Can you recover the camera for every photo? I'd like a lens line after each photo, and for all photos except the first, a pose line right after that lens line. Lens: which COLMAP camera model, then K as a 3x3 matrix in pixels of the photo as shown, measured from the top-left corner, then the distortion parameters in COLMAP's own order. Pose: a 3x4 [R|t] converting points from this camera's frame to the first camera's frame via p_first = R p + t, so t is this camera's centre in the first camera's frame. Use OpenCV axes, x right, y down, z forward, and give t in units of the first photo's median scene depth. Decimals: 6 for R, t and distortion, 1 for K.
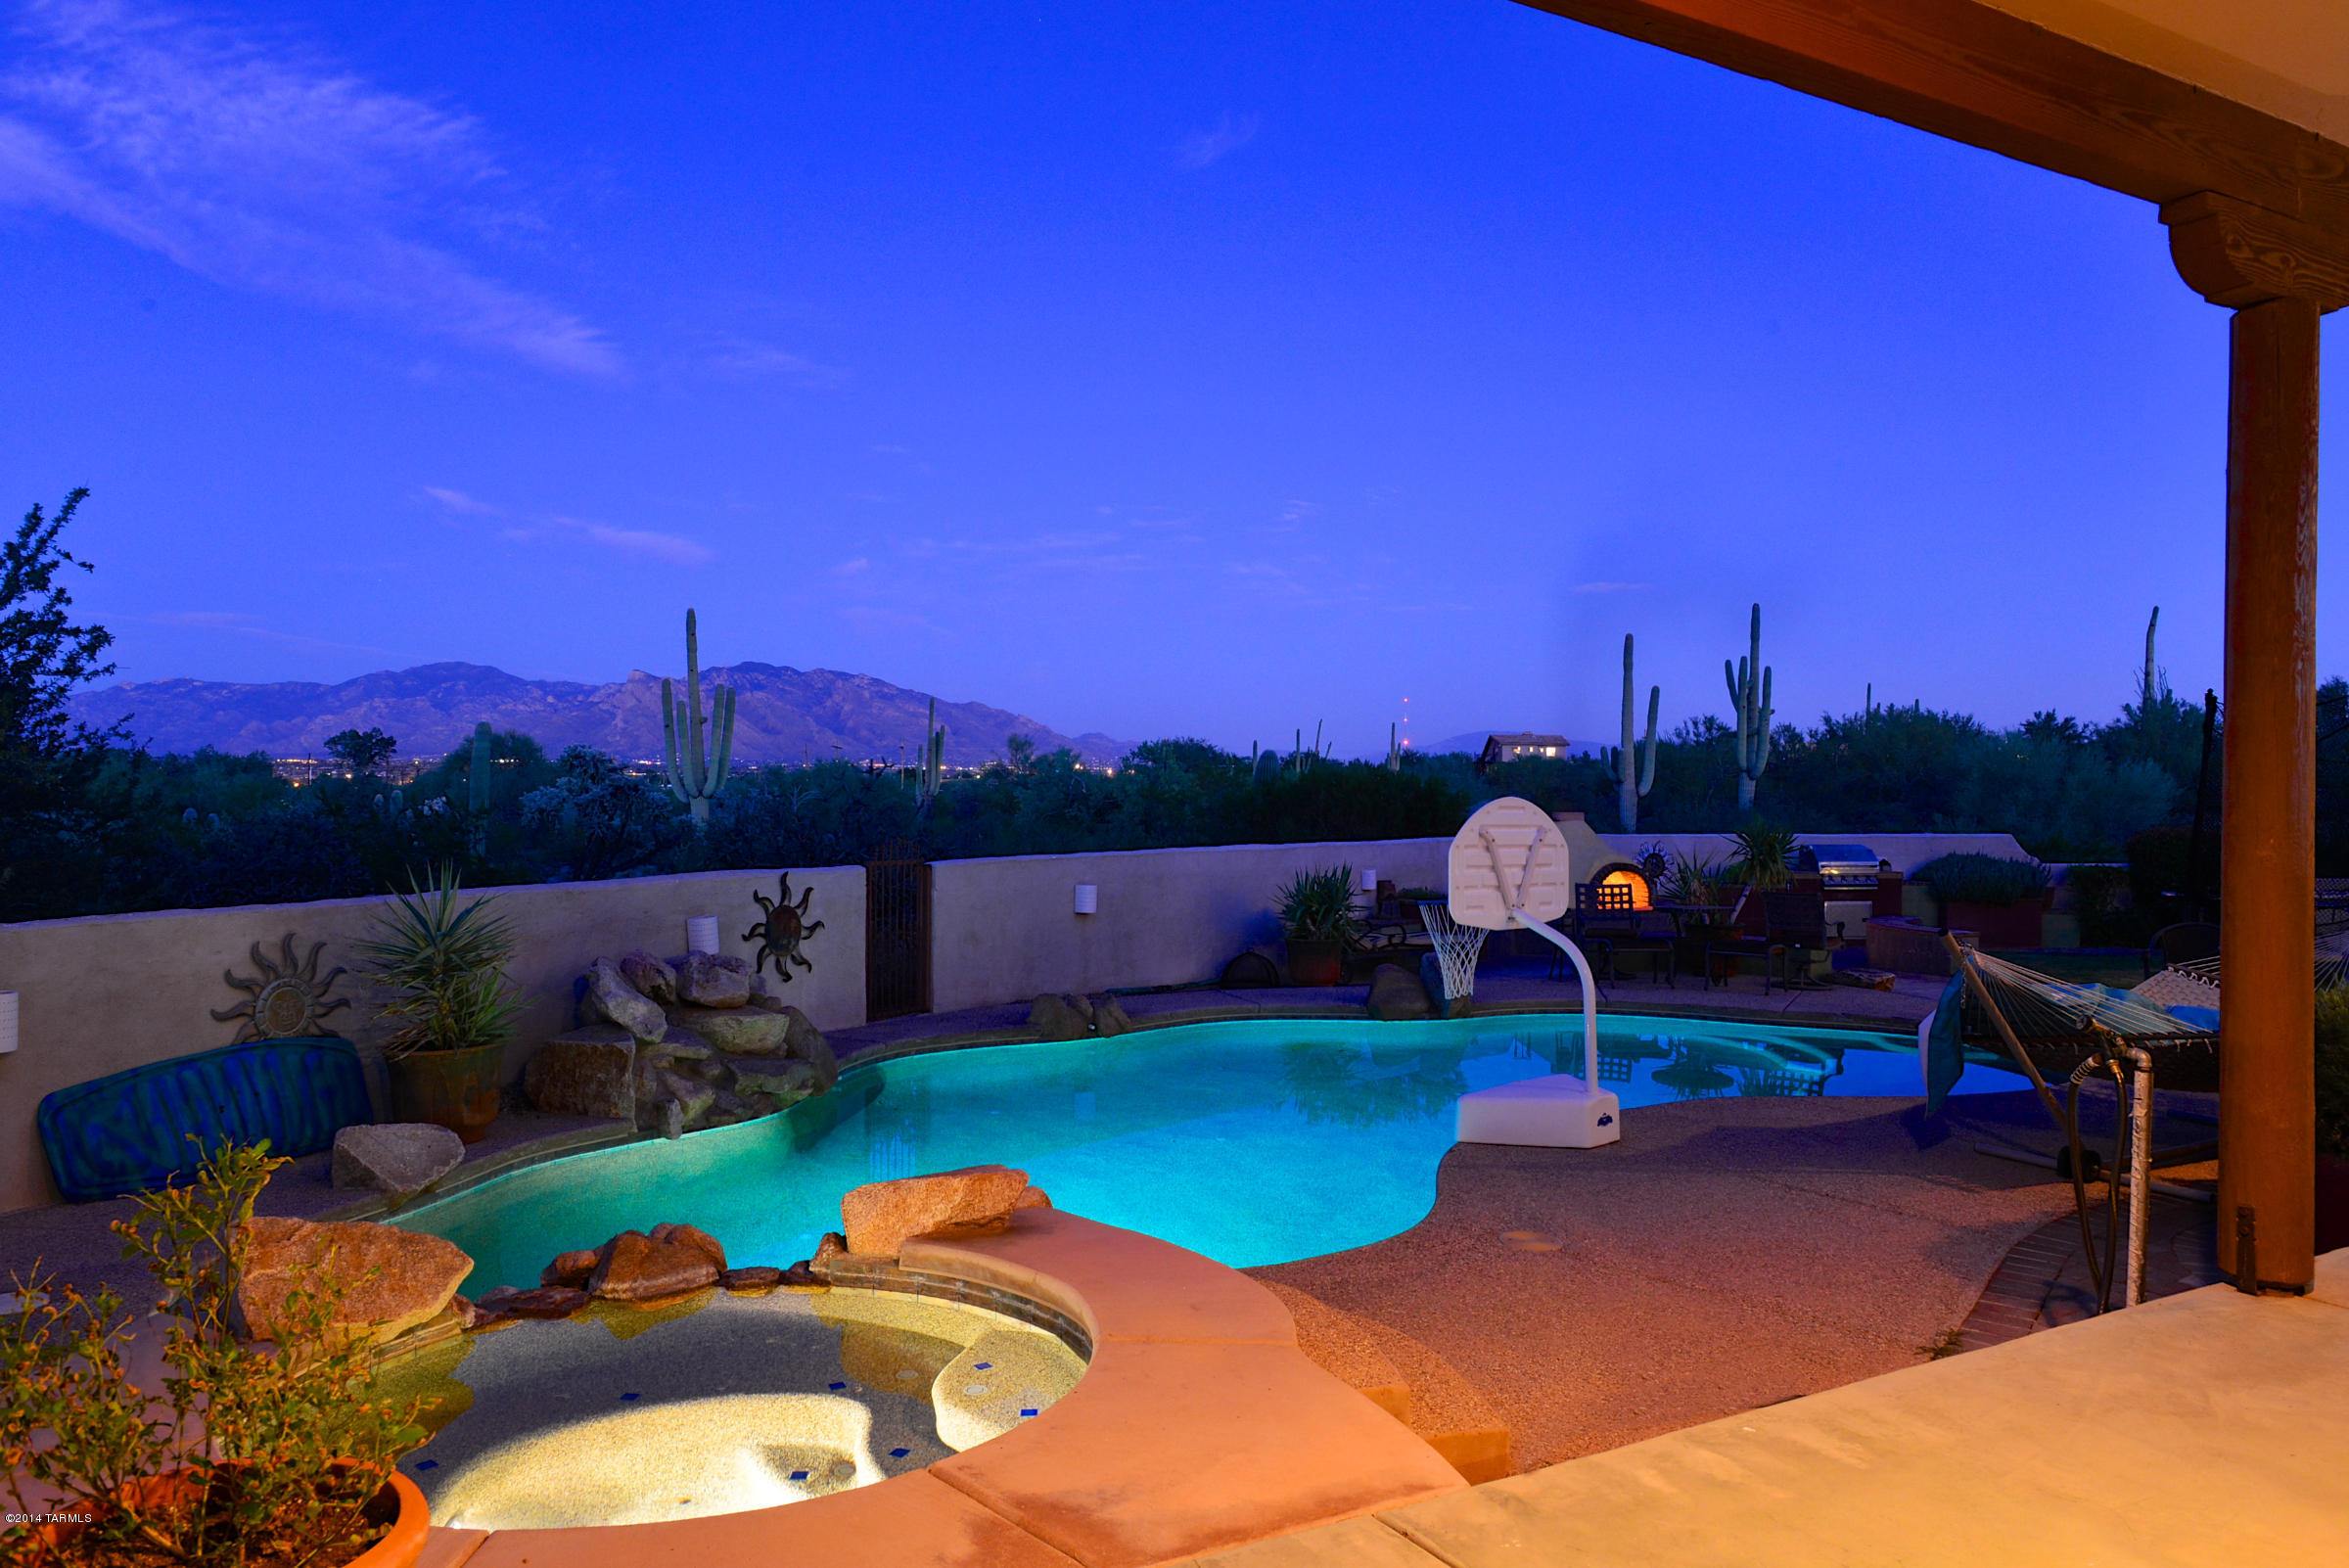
lens RADIAL K [[1619.4, 0, 1173.5], [0, 1619.4, 780.3], [0, 0, 1]] dist [-0.004569, -0.004242]
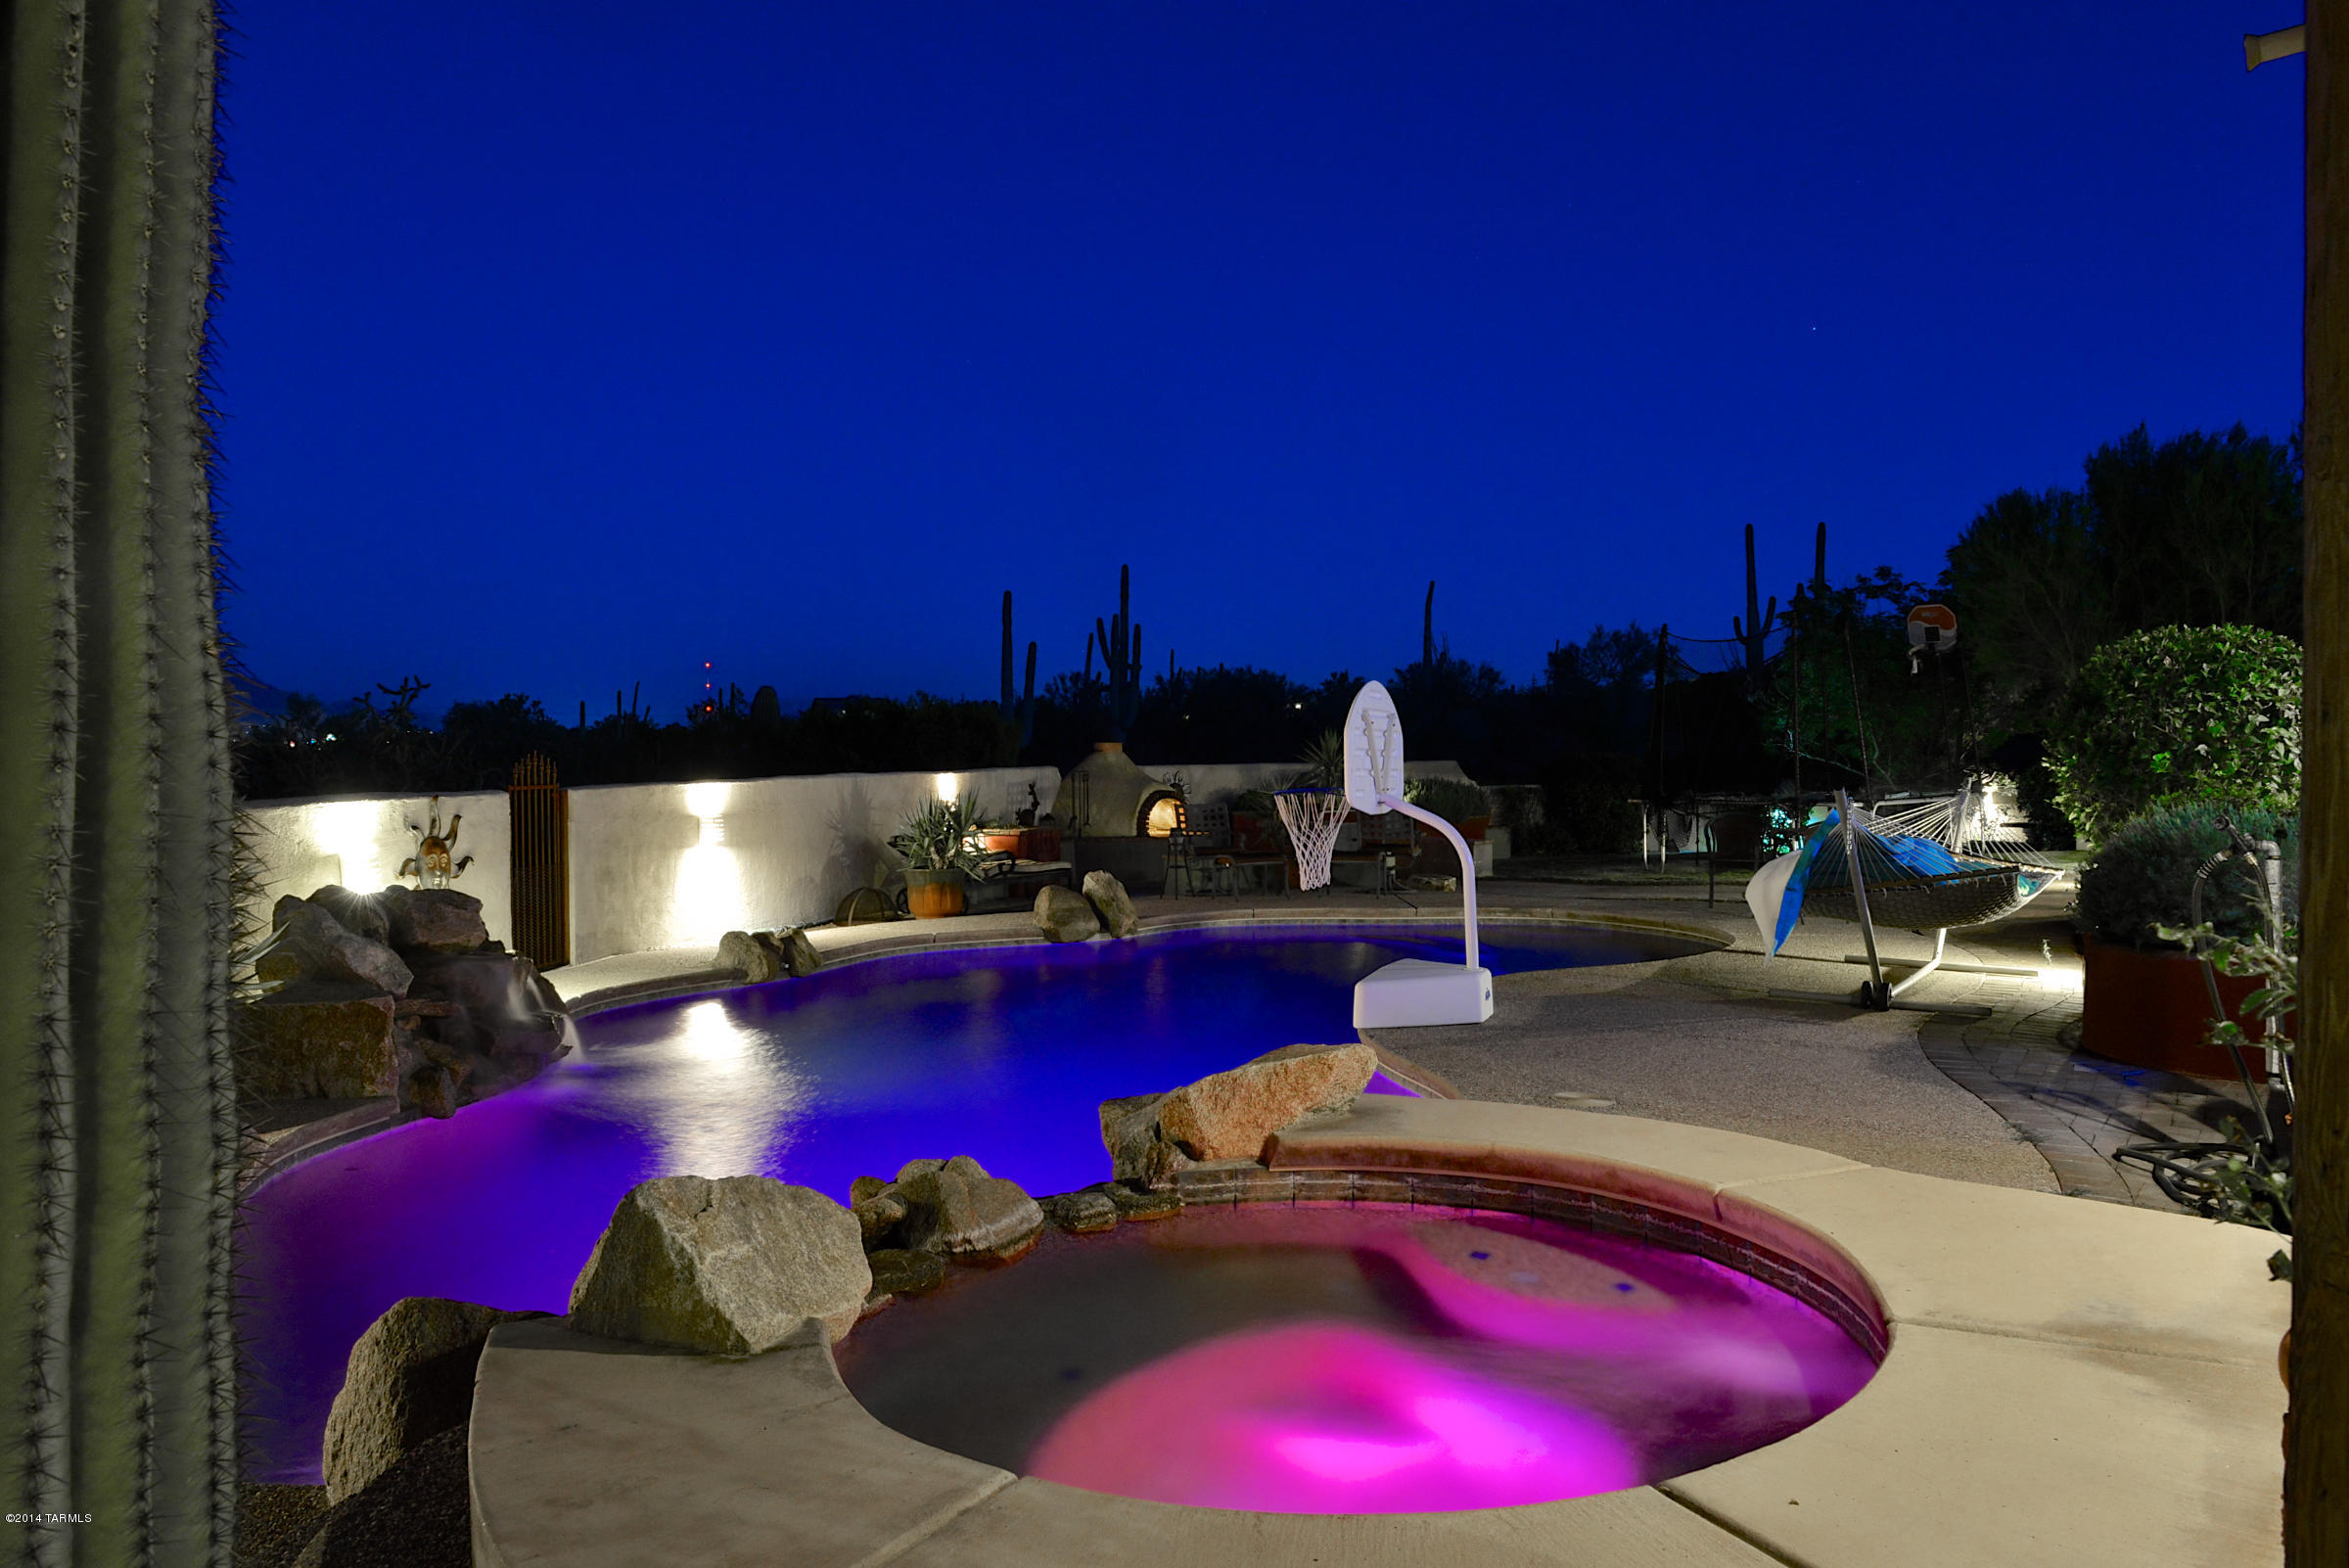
lens RADIAL K [[1603.1, 0, 1188.4], [0, 1603.1, 770.9], [0, 0, 1]] dist [-0.005311, -0.008199]
pose [[0.906381, -0.018894, 0.422039, -0.221395], [0.012424, 0.999759, 0.018075, 0.033201], [-0.422279, -0.011140, 0.906398, 0.113303]]
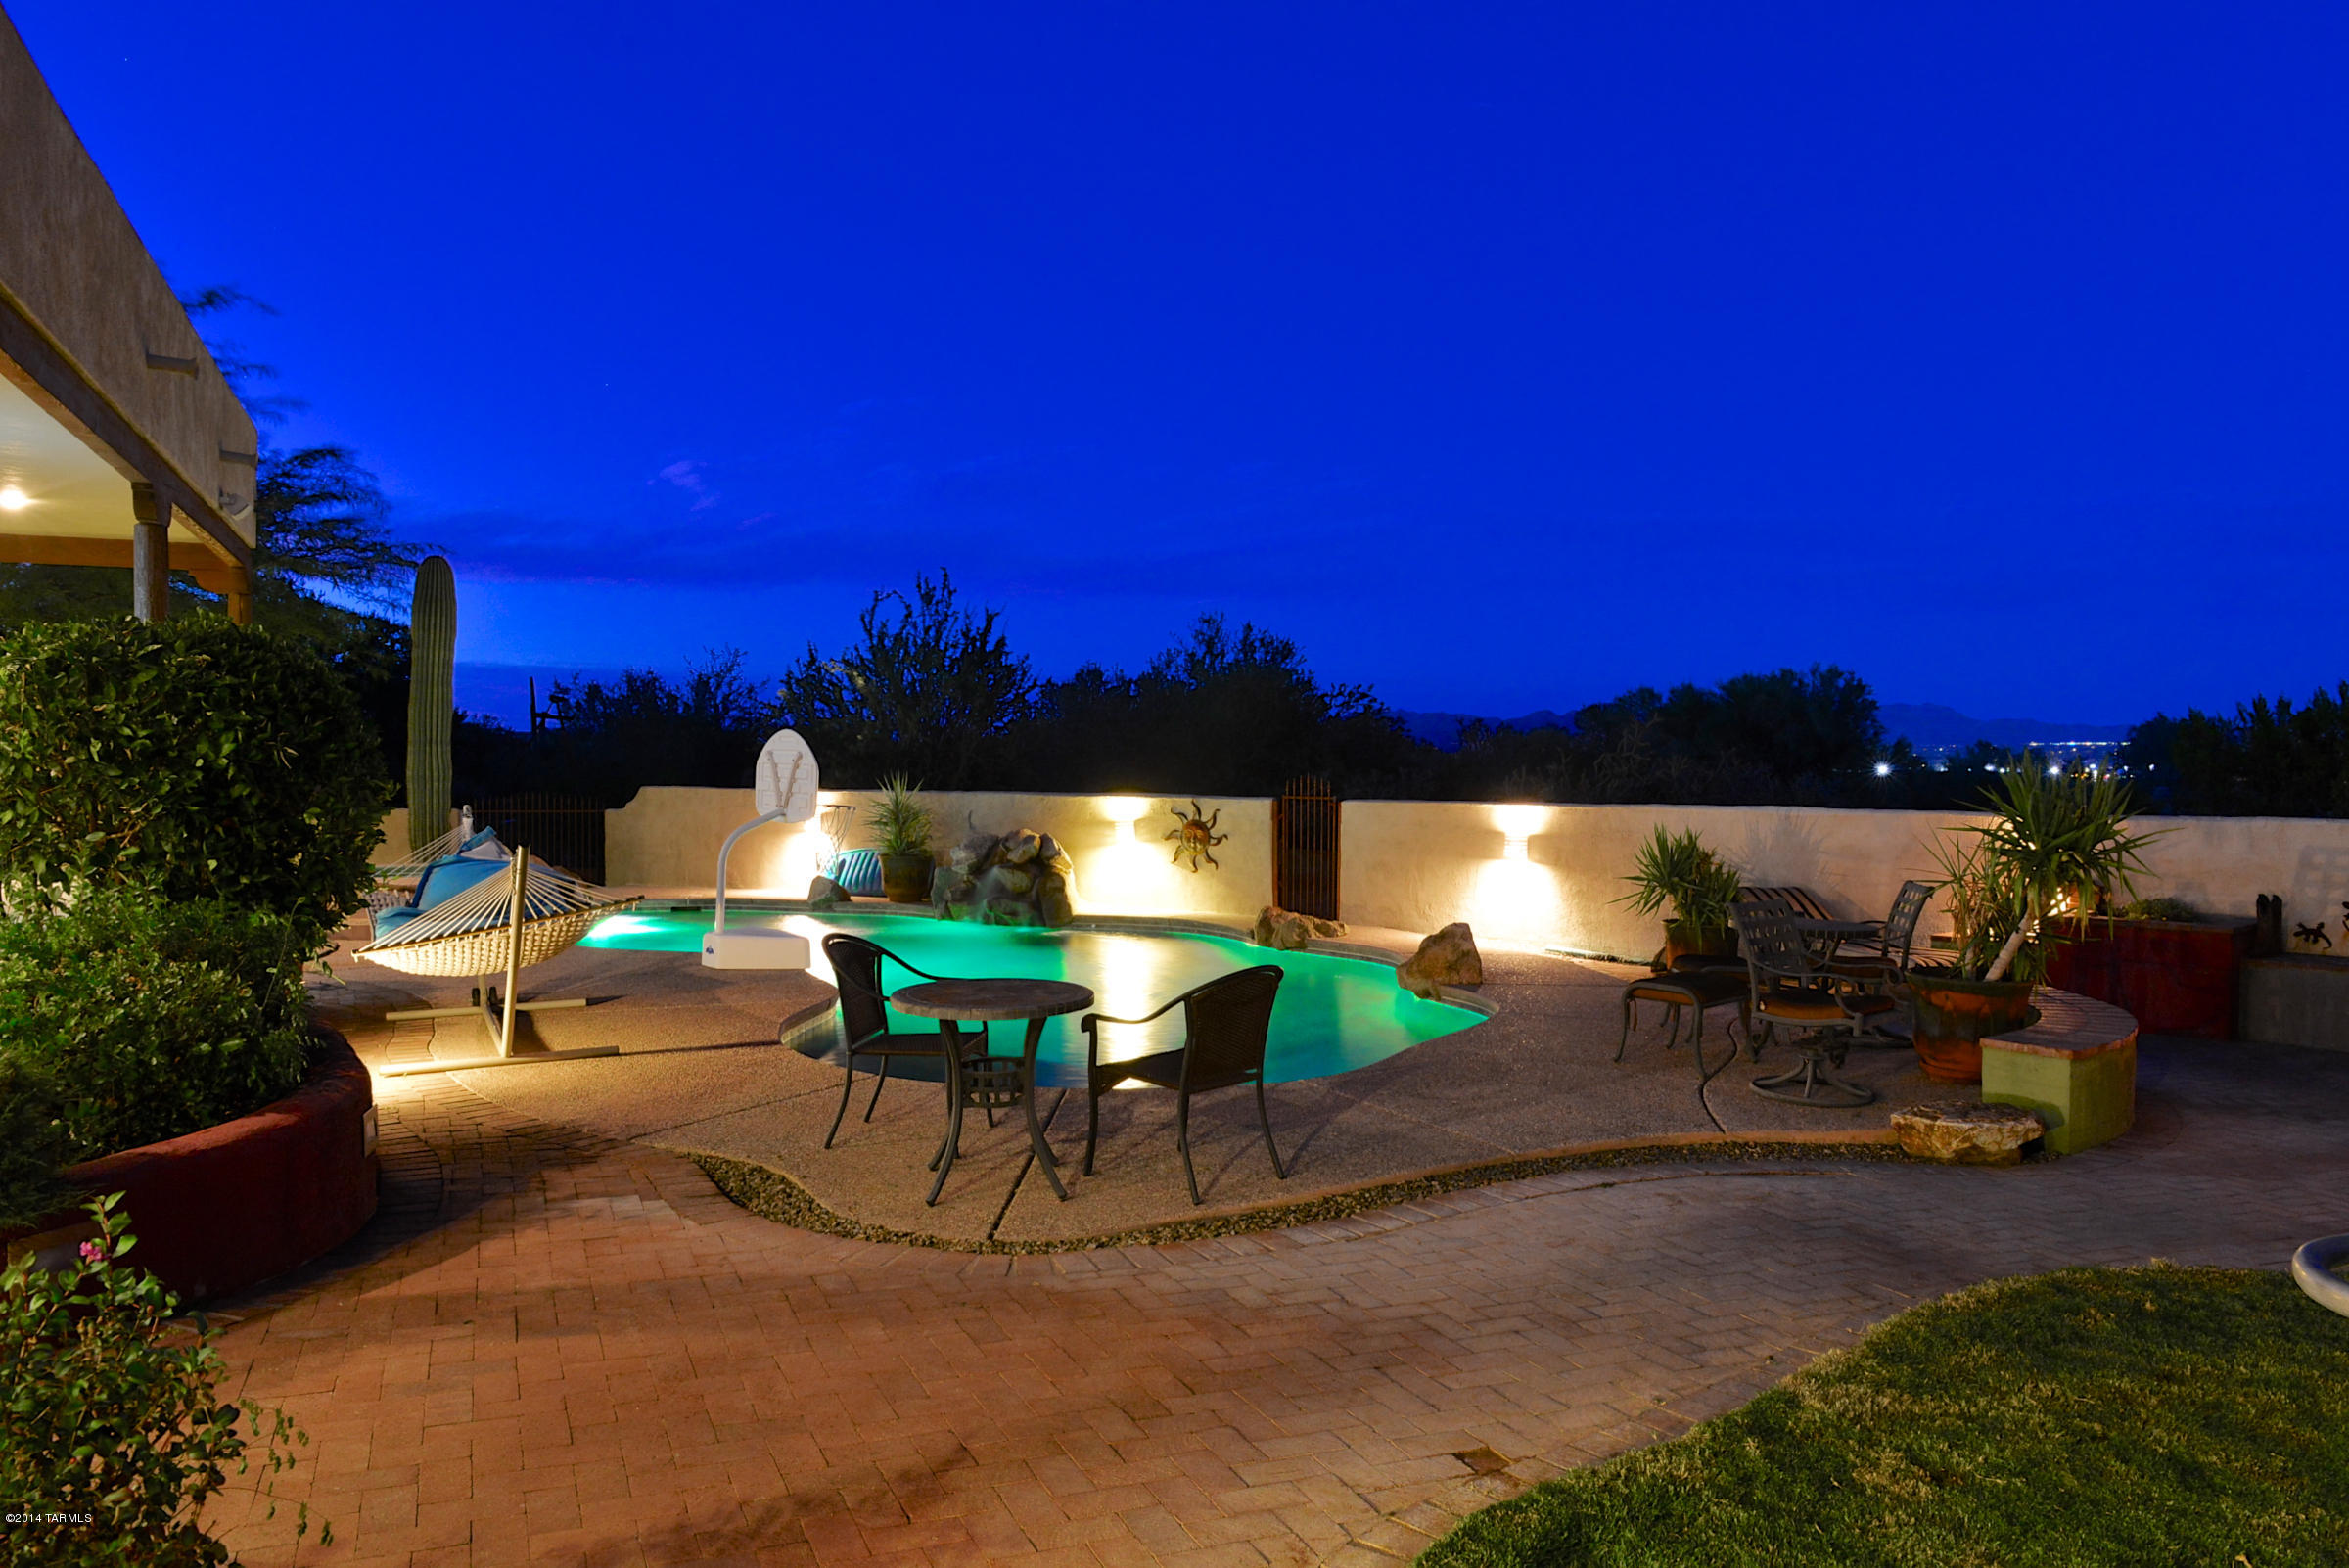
lens RADIAL K [[1613.1, 0, 1189.2], [0, 1613.1, 775.2], [0, 0, 1]] dist [-0.008319, -0.008497]
pose [[-0.087593, -0.000751, -0.996156, 1.126731], [-0.003389, 0.999994, -0.000456, 0.035361], [0.996151, 0.003336, -0.087595, 1.052138]]
